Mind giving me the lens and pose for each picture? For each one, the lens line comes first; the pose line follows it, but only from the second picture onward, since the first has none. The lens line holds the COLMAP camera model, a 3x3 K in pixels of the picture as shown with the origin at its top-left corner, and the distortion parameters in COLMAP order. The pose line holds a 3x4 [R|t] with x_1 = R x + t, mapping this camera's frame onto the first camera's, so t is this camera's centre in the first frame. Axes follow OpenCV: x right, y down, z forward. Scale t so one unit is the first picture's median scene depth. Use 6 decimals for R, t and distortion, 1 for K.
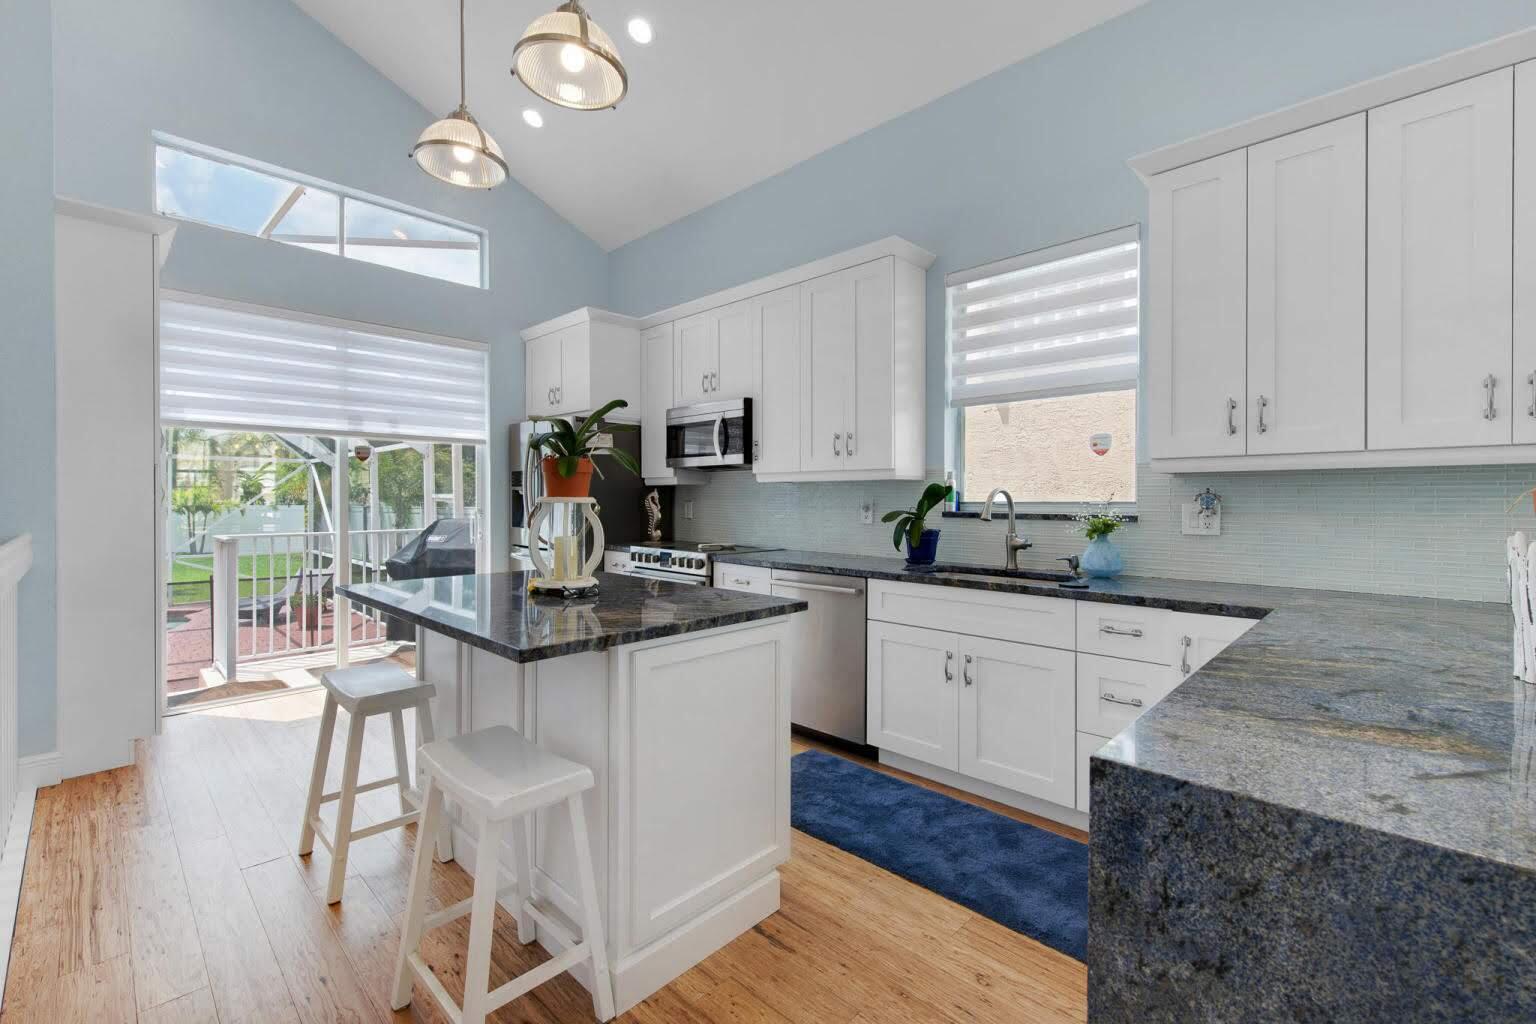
lens RADIAL K [[654.9, 0, 769.7], [0, 654.9, 508.5], [0, 0, 1]] dist [0.004977, 0.000167]
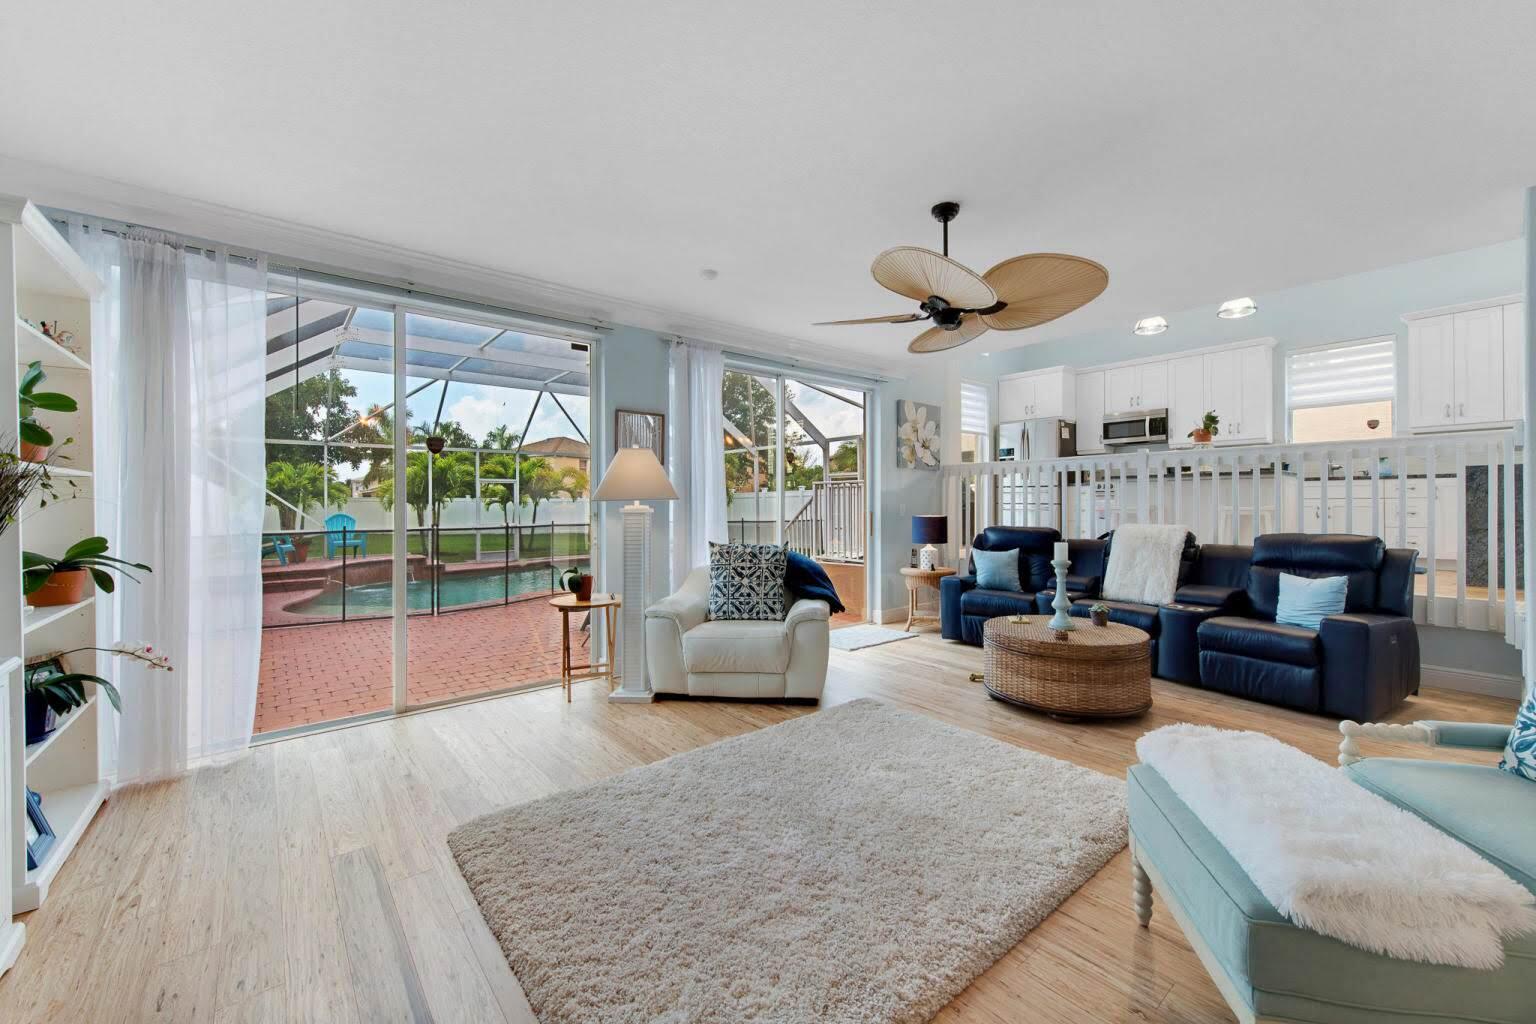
lens RADIAL K [[599.7, 0, 770.7], [0, 599.7, 503.7], [0, 0, 1]] dist [-0.012021, 0.000015]
pose [[0.992687, -0.005757, -0.120579, -0.970590], [0.004060, 0.999889, -0.014320, 0.146487], [0.120648, 0.013725, 0.992600, -0.963979]]
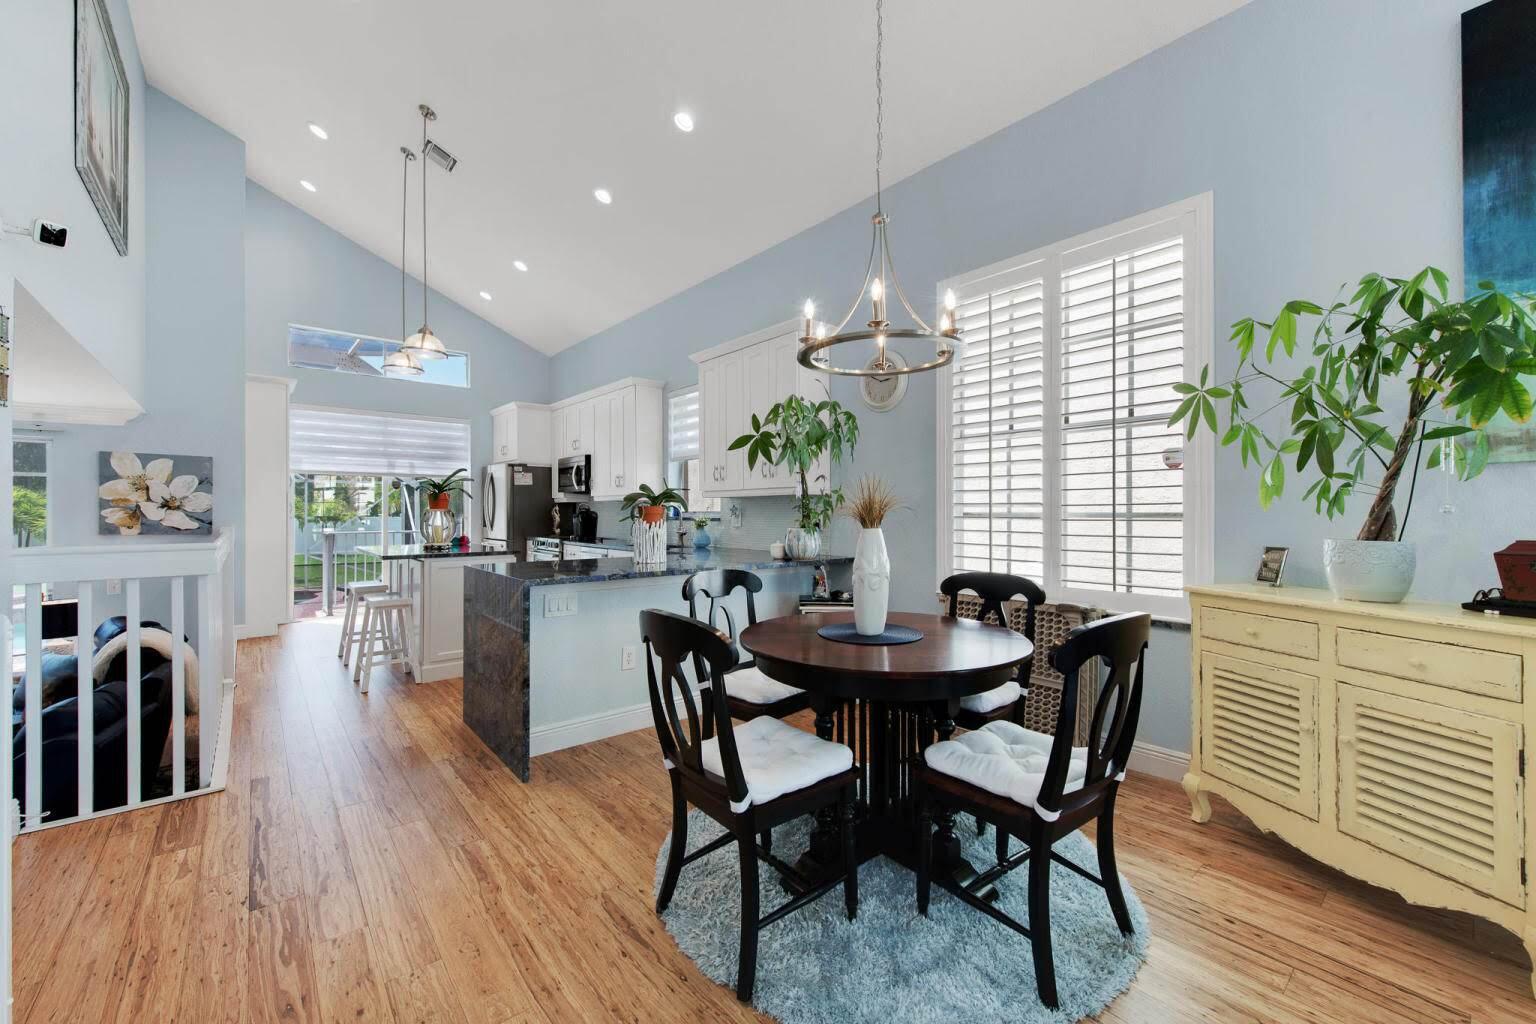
lens RADIAL K [[599.7, 0, 765.5], [0, 599.7, 514.1], [0, 0, 1]] dist [-0.012021, 0.000015]
pose [[0.995672, 0.000696, -0.092932, 0.542354], [-0.001773, 0.999932, -0.011507, 0.012446], [0.092918, 0.011622, 0.995606, -0.535675]]
